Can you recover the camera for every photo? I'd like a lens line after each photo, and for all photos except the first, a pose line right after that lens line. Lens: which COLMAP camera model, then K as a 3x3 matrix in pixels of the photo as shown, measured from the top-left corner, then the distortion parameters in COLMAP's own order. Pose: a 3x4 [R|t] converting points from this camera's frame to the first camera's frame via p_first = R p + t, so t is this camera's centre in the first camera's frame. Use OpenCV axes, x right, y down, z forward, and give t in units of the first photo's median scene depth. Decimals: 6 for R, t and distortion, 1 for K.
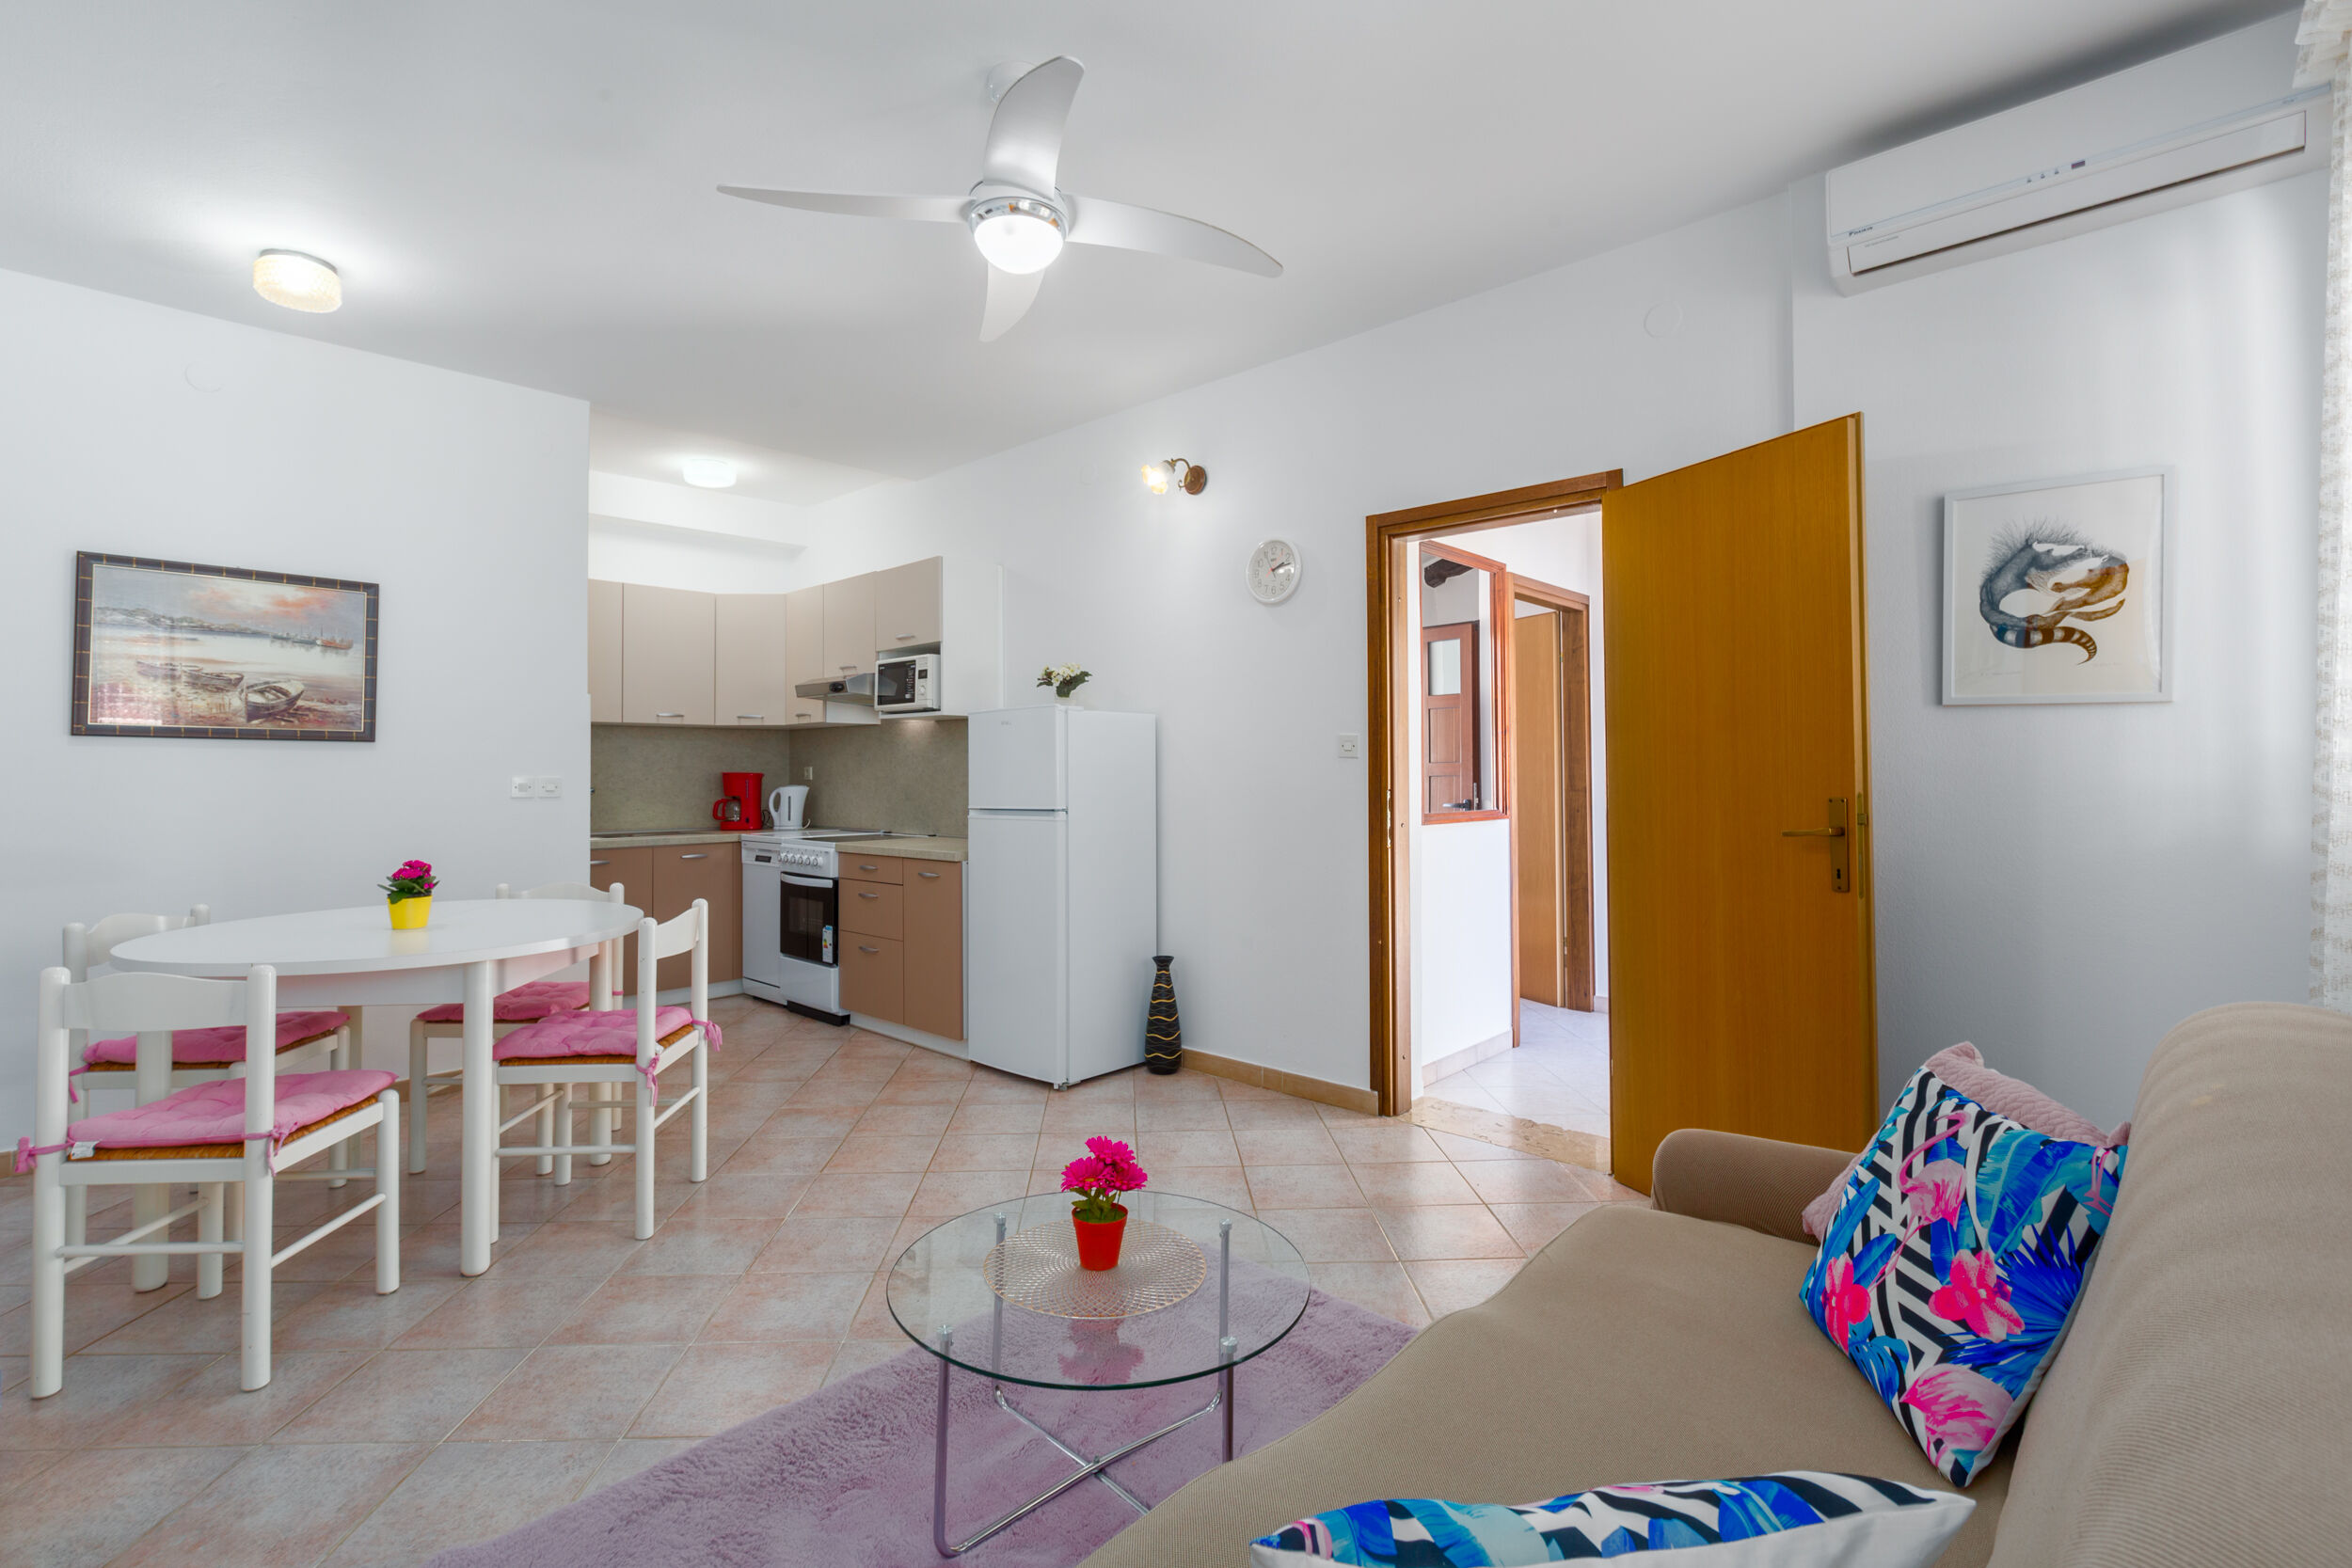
lens RADIAL K [[1074.3, 0, 1153.1], [0, 1074.3, 766.4], [0, 0, 1]] dist [-0.001303, -0.000190]
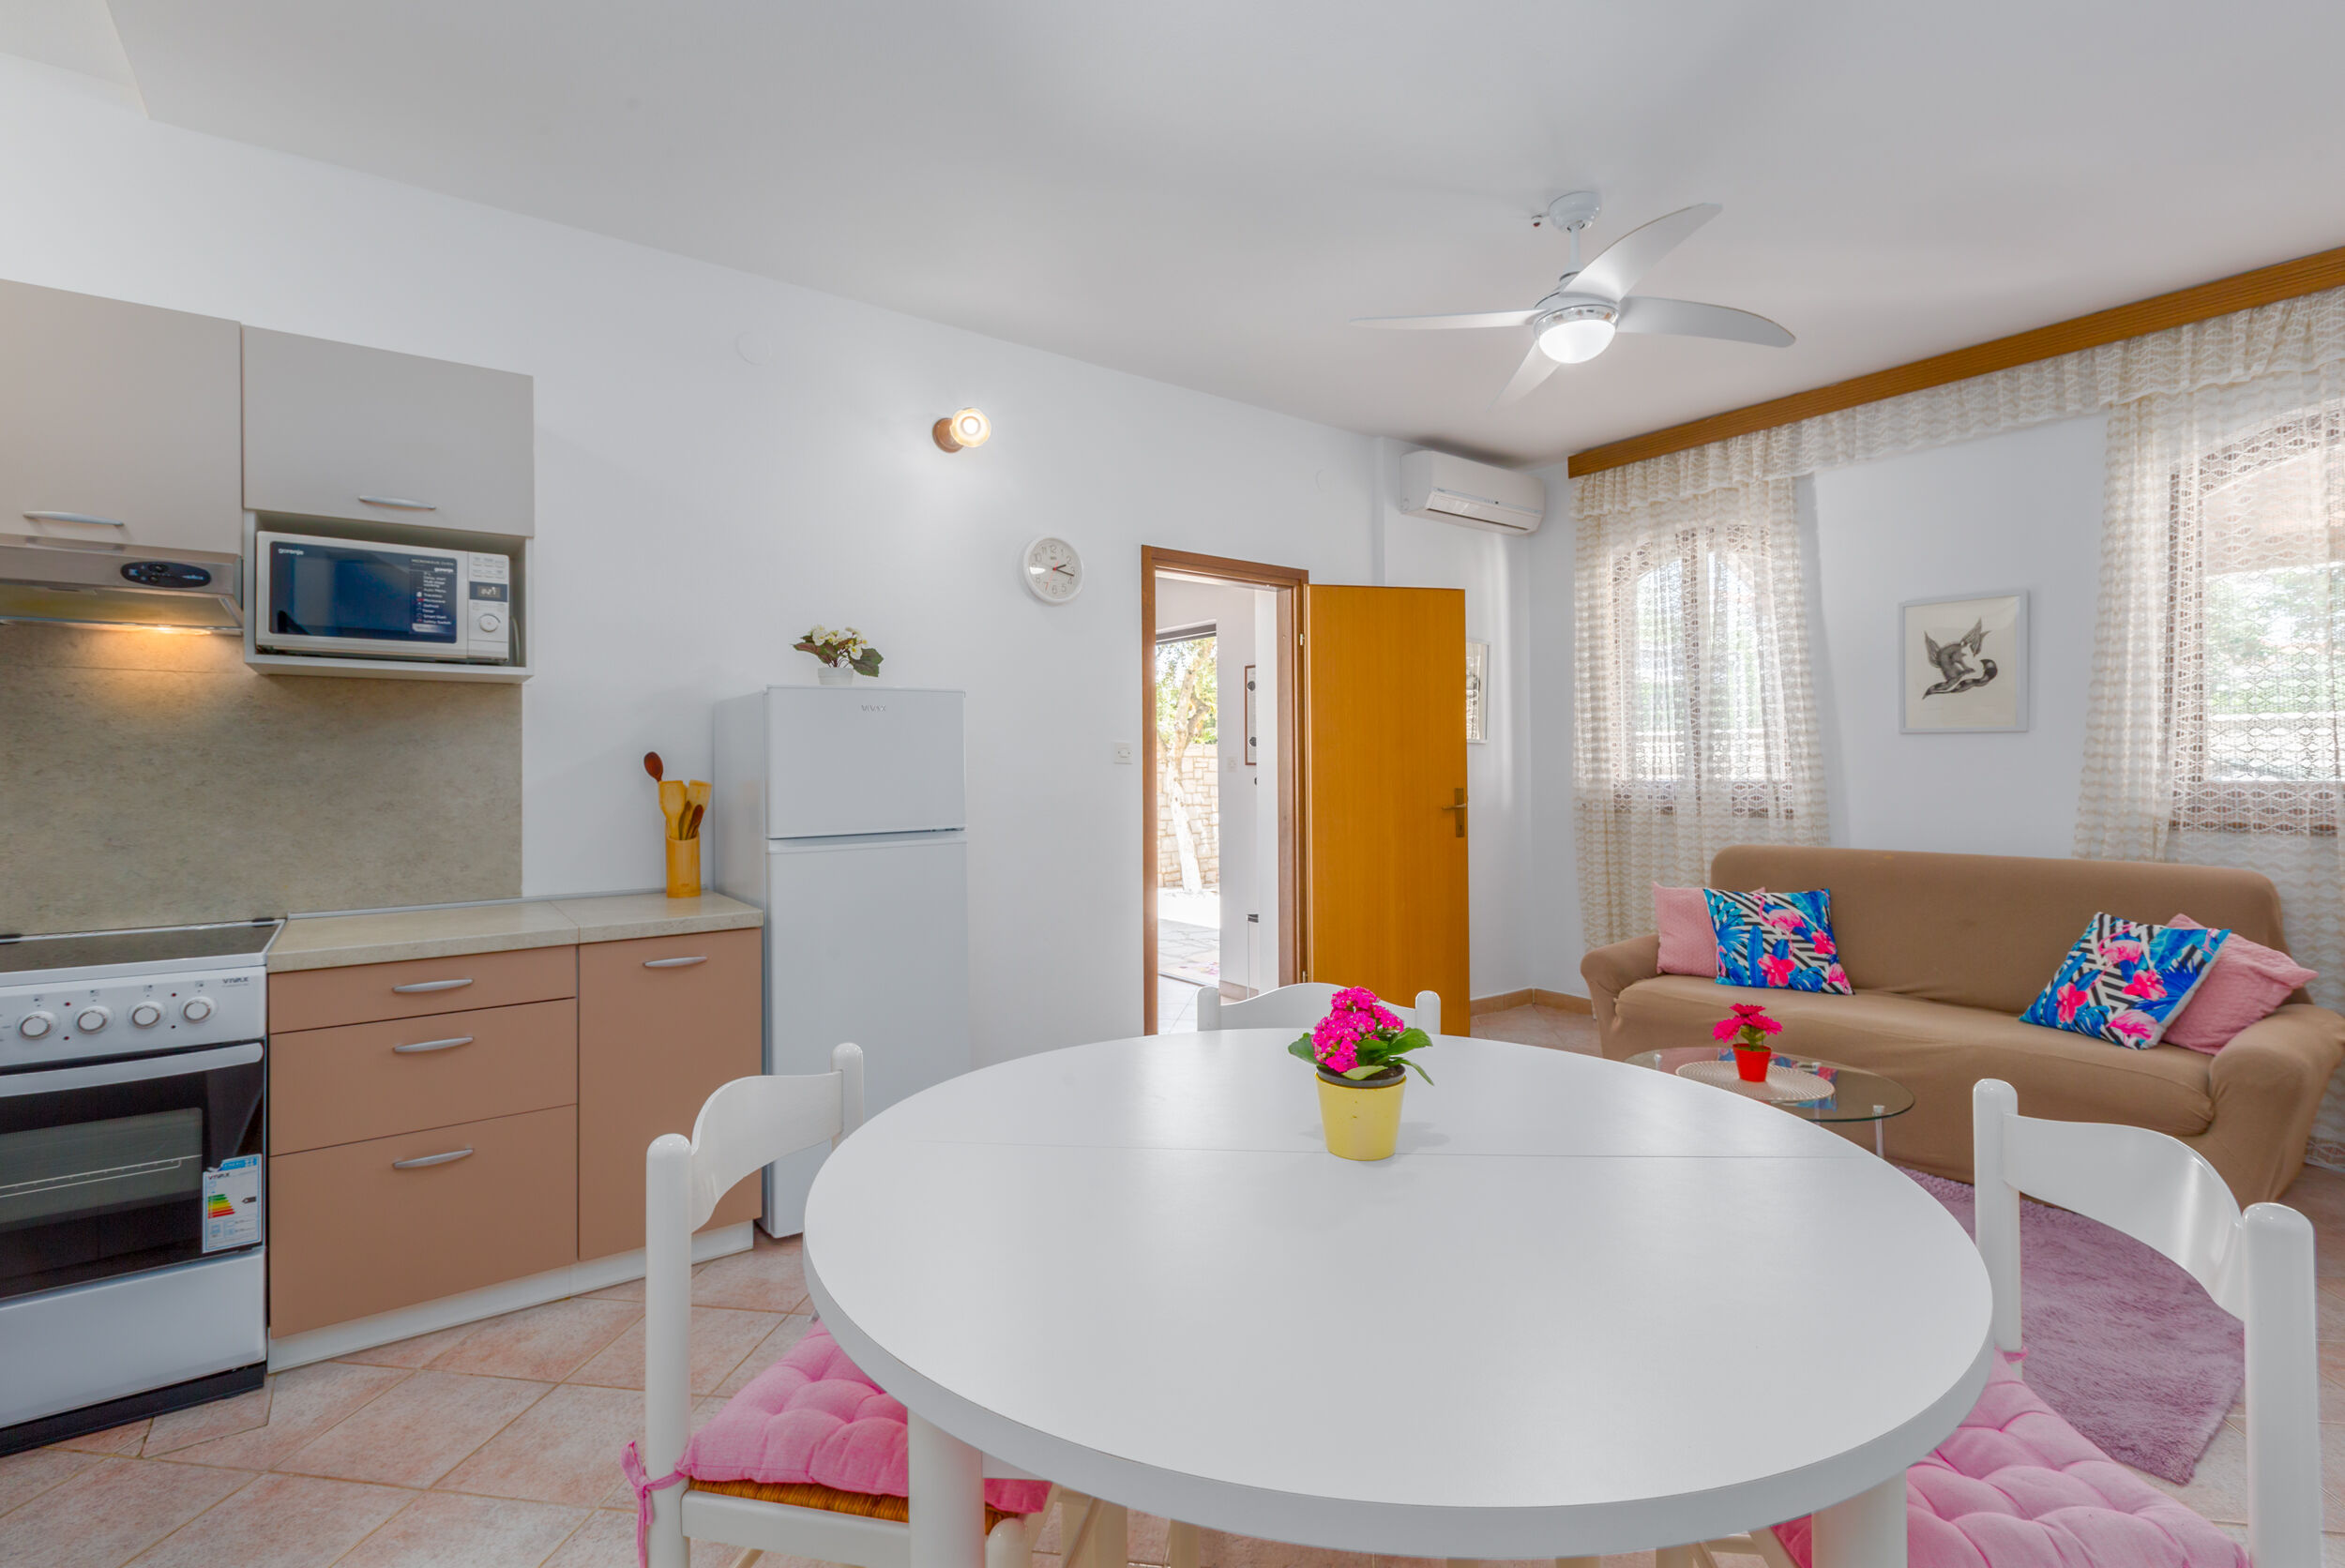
lens RADIAL K [[1031.1, 0, 1171.7], [0, 1031.1, 773.6], [0, 0, 1]] dist [0.000182, -0.013003]
pose [[0.184921, -0.000291, 0.982753, -0.831953], [0.001821, 0.999998, -0.000046, 0.002253], [-0.982752, 0.001798, 0.184921, 0.769612]]
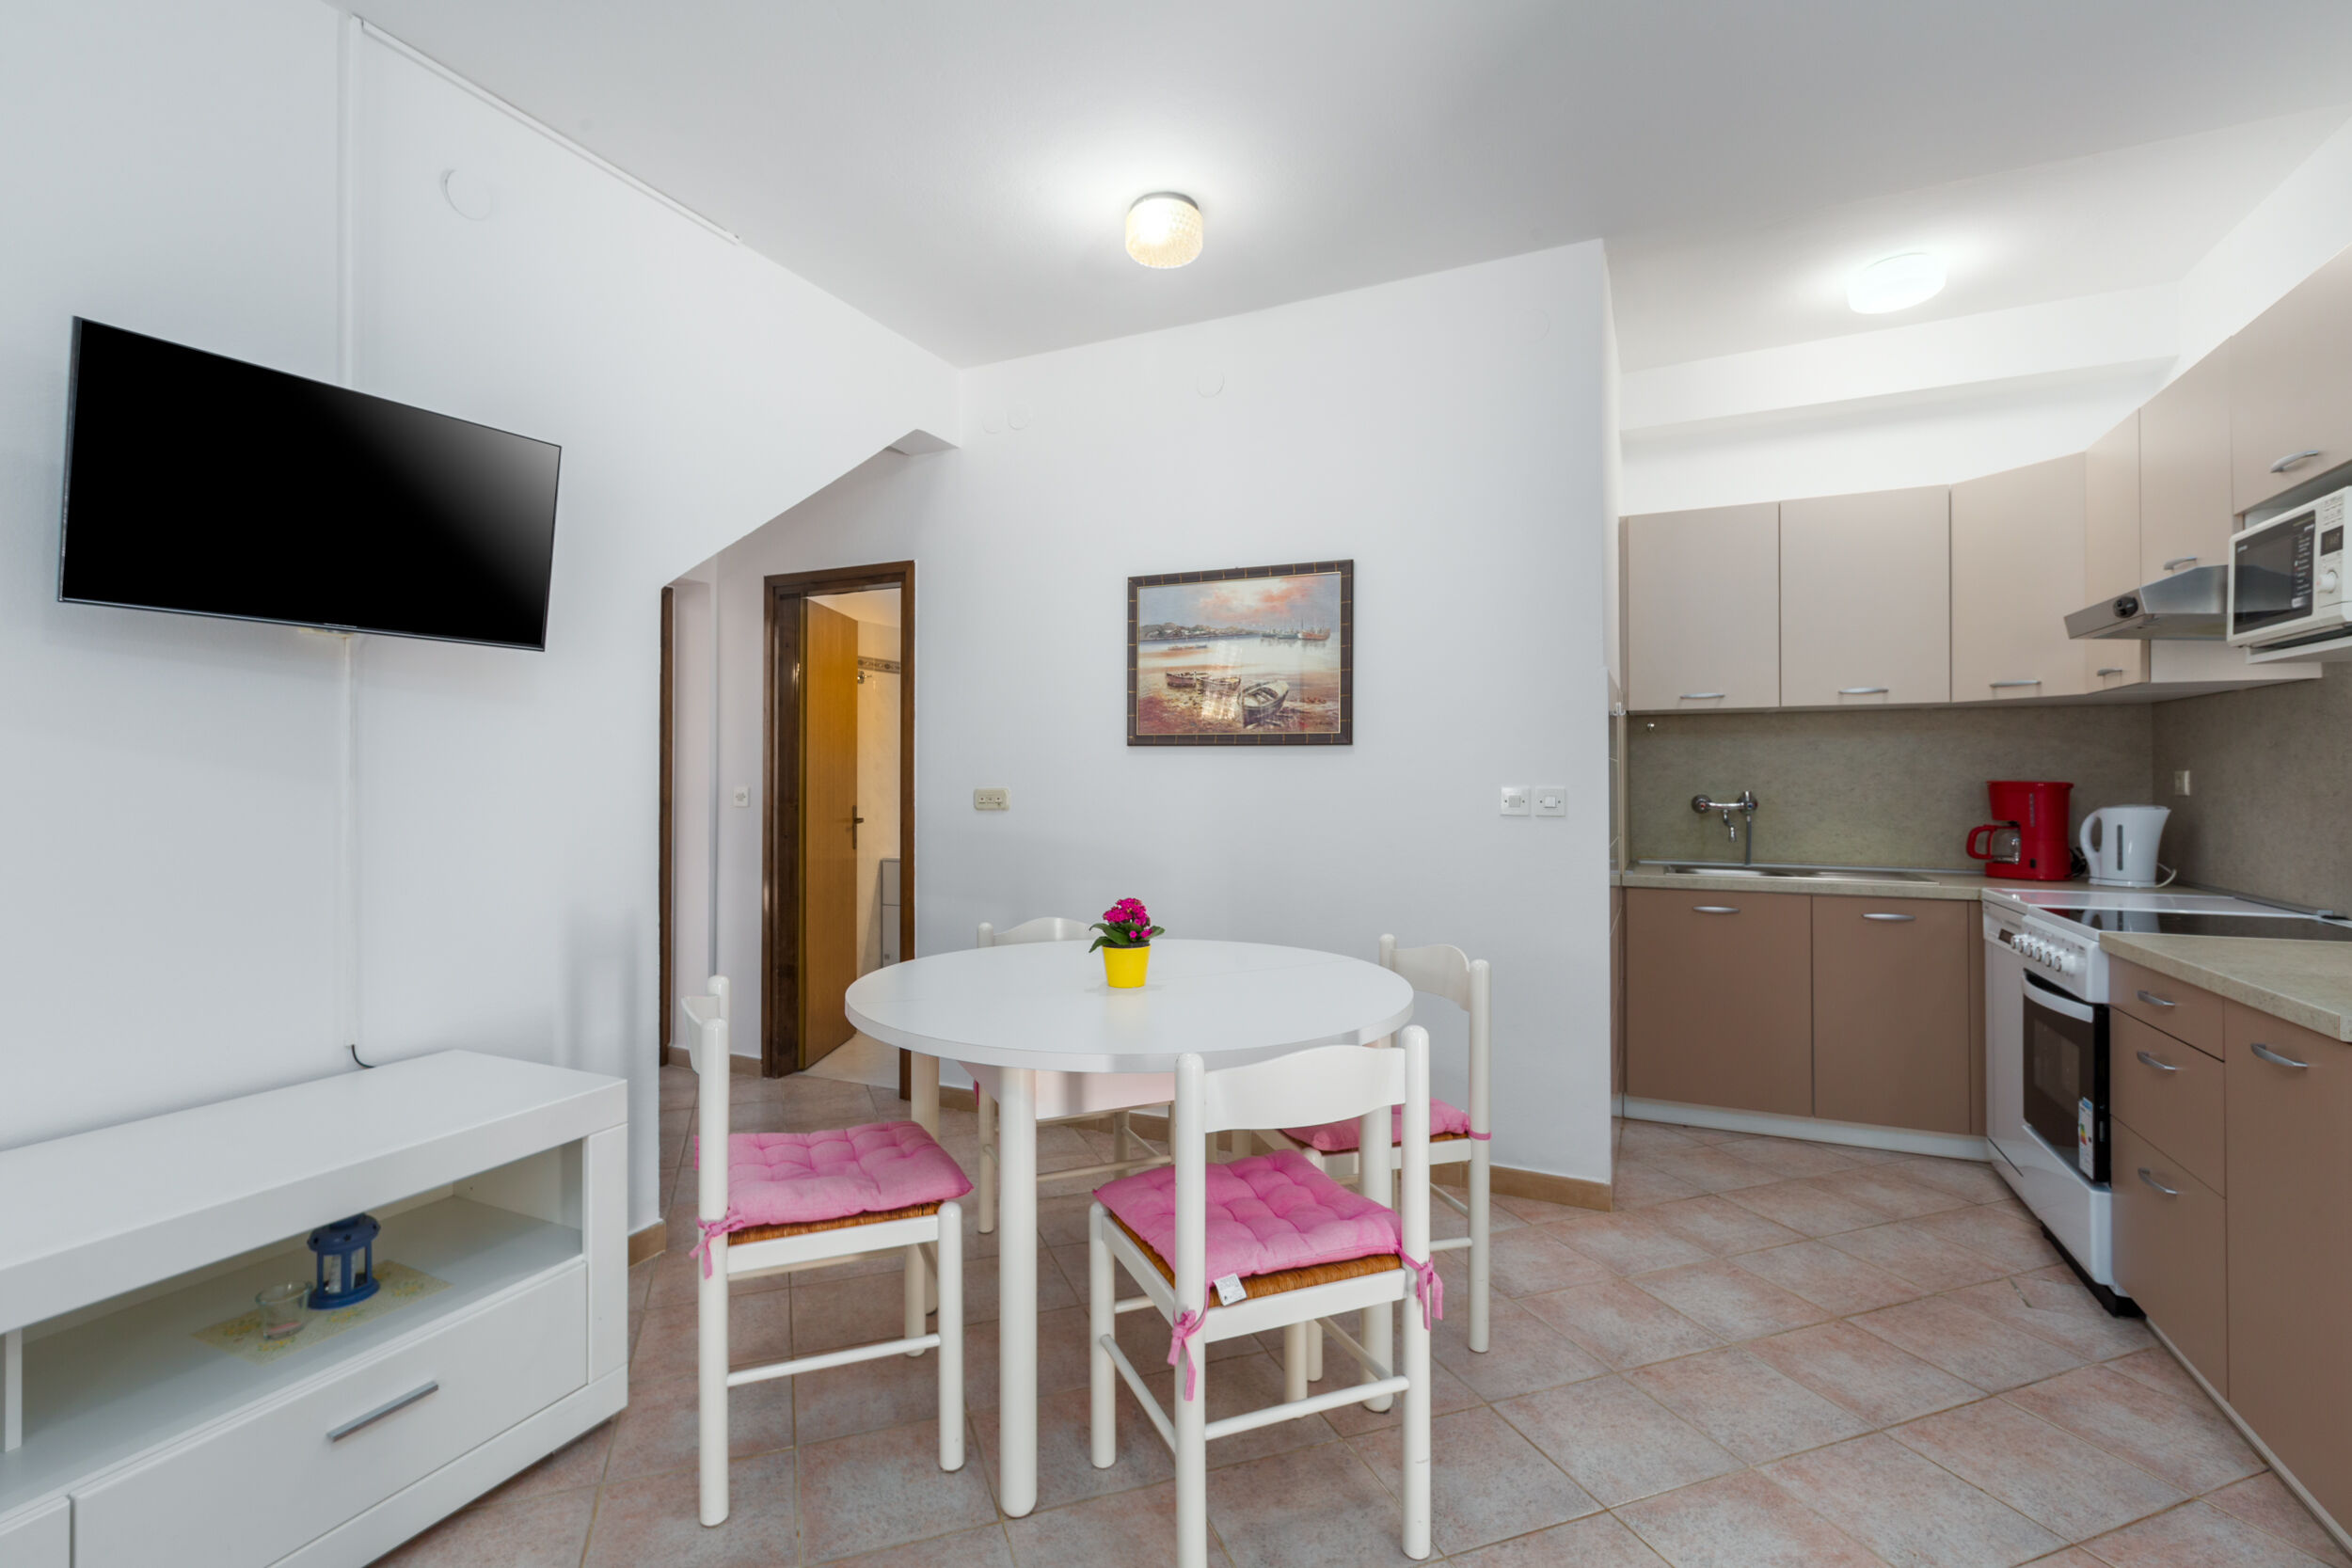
lens RADIAL K [[1074.3, 0, 1153.1], [0, 1074.3, 766.4], [0, 0, 1]] dist [-0.001303, -0.000190]
pose [[0.306394, -0.005047, -0.951892, 0.041596], [0.004785, 0.999981, -0.003762, -0.003147], [0.951893, -0.003402, 0.306412, 0.601781]]
